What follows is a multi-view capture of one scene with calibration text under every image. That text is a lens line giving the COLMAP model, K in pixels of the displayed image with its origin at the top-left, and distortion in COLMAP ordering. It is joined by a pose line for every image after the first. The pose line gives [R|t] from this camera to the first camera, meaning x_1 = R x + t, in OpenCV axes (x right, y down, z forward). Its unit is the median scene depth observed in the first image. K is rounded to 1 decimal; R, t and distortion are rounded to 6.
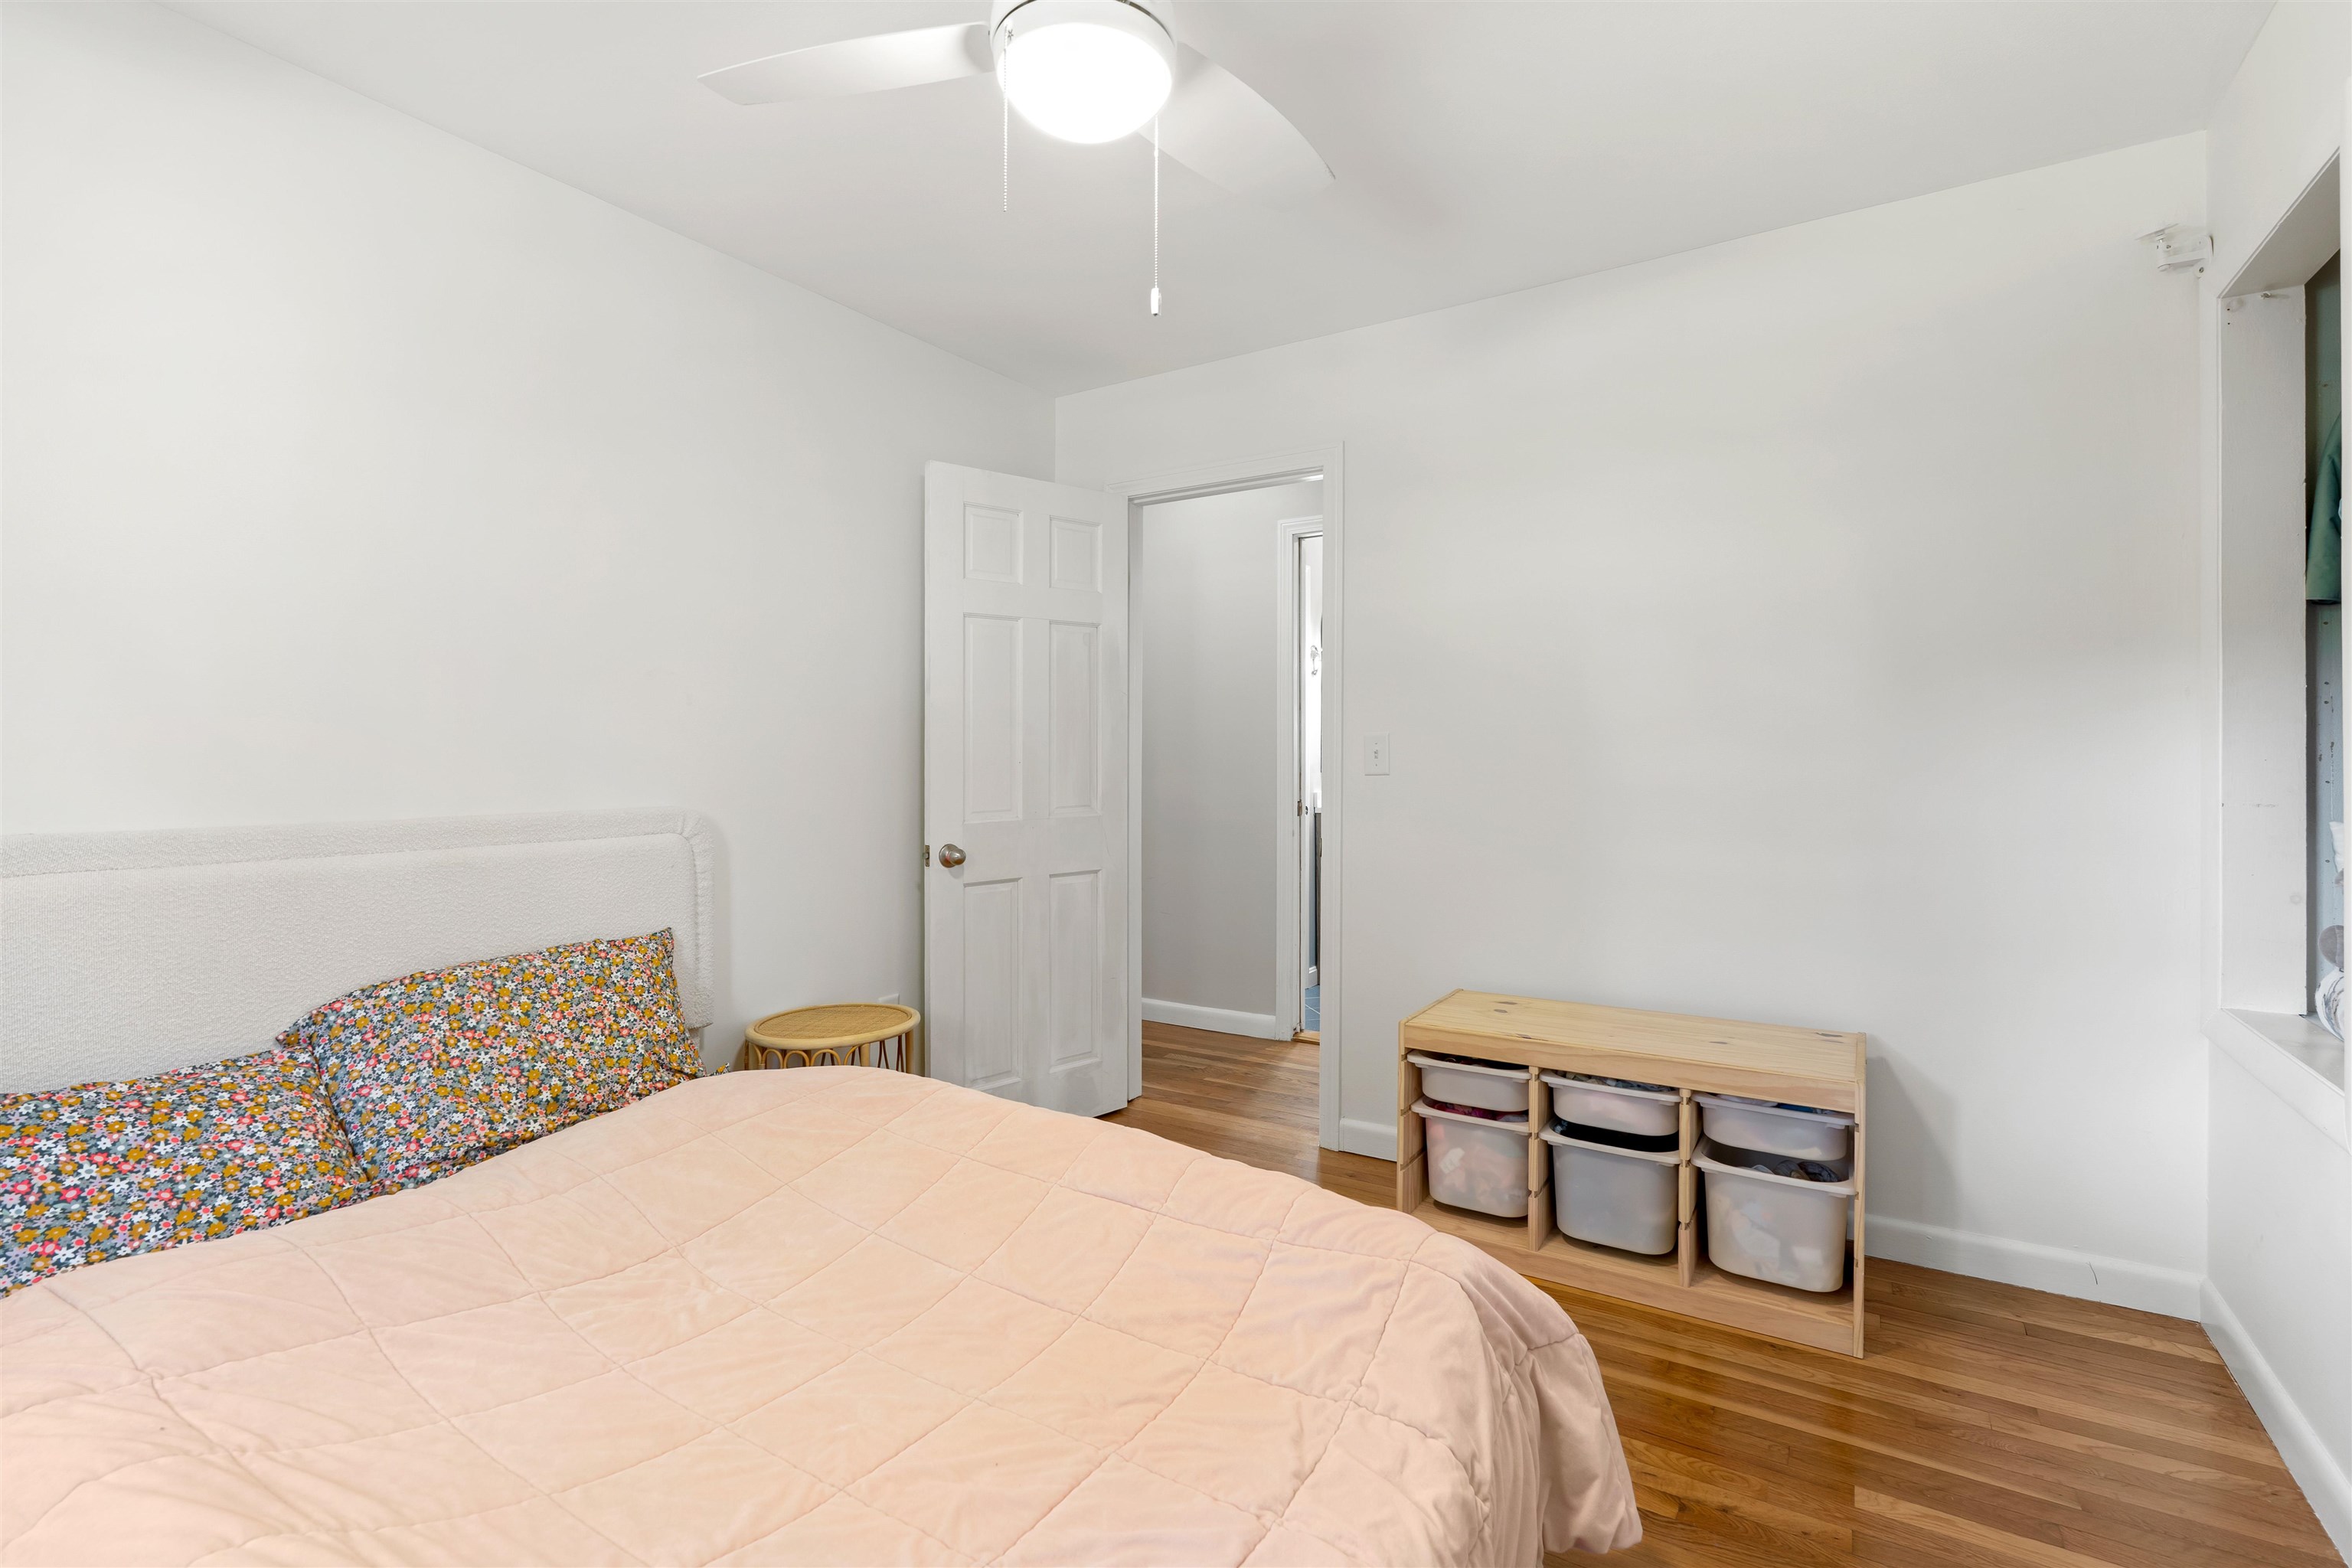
lens RADIAL K [[1066.3, 0, 1175.8], [0, 1066.3, 773.7], [0, 0, 1]] dist [-0.017392, 0.006504]
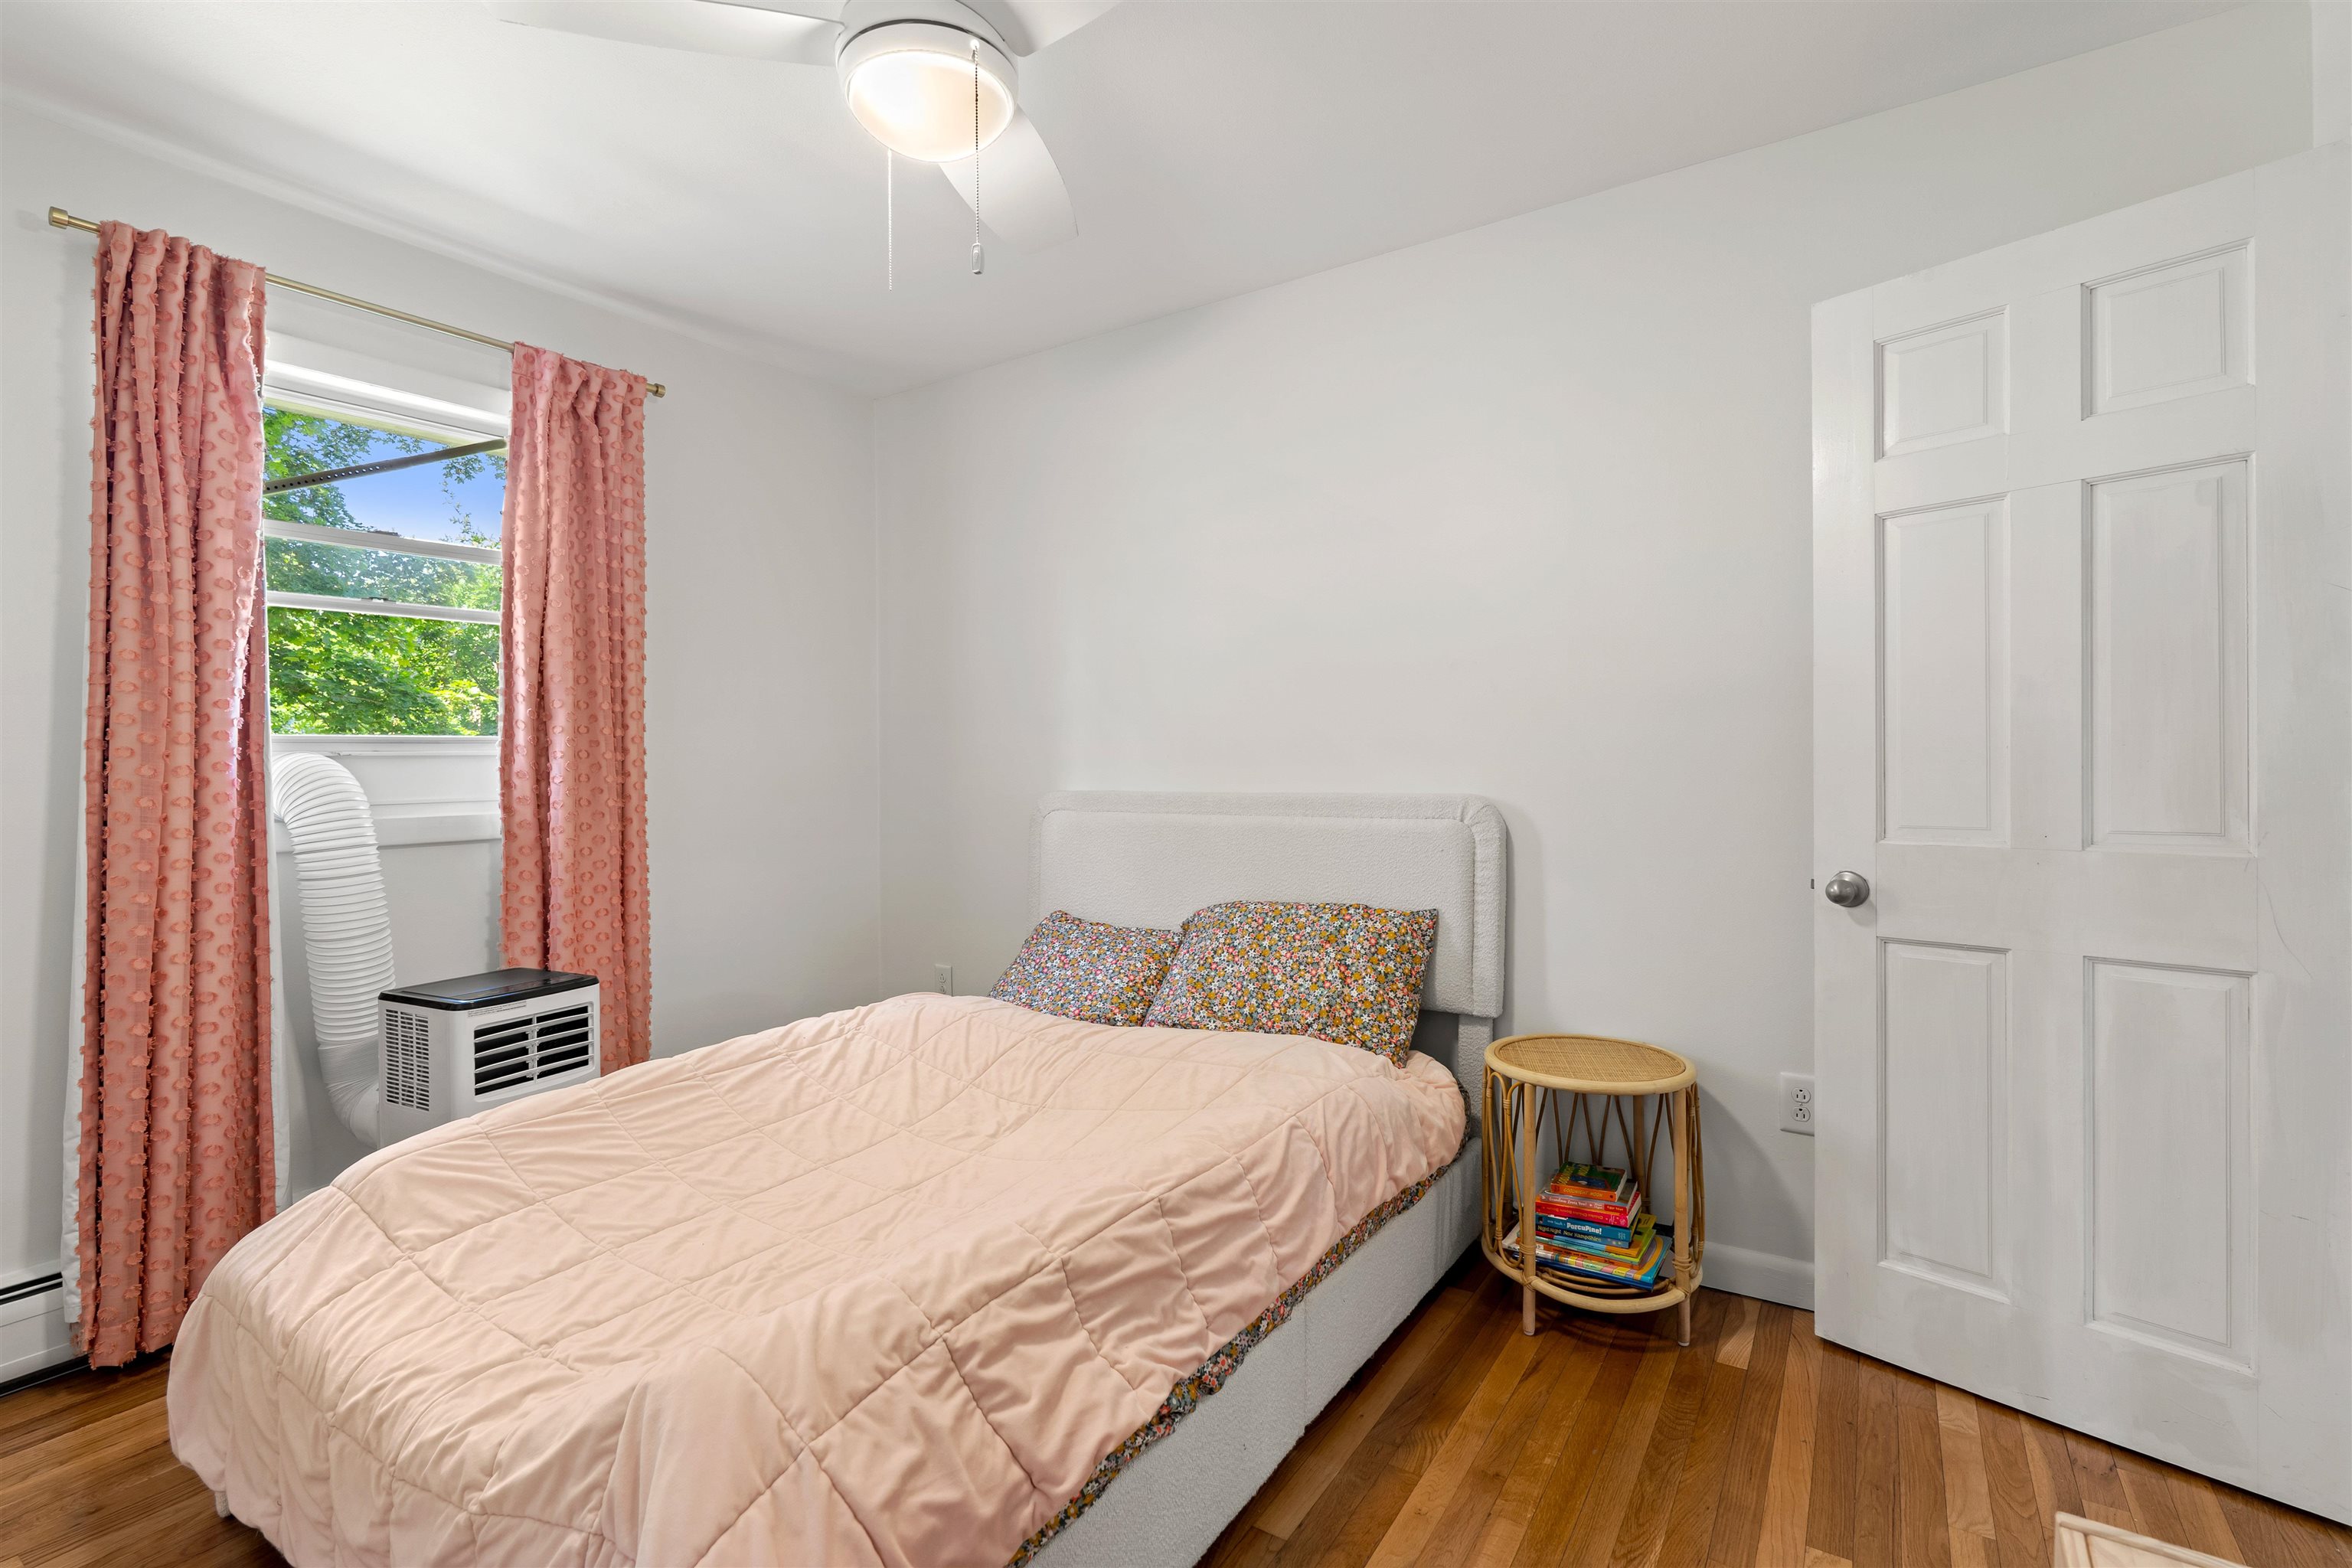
lens RADIAL K [[1066.3, 0, 1176.3], [0, 1066.3, 767.6], [0, 0, 1]] dist [-0.017392, 0.006504]
pose [[-0.006175, 0.003428, -0.999975, 0.423838], [-0.010891, 0.999935, 0.003495, 0.003603], [0.999922, 0.010912, -0.006137, 0.558465]]
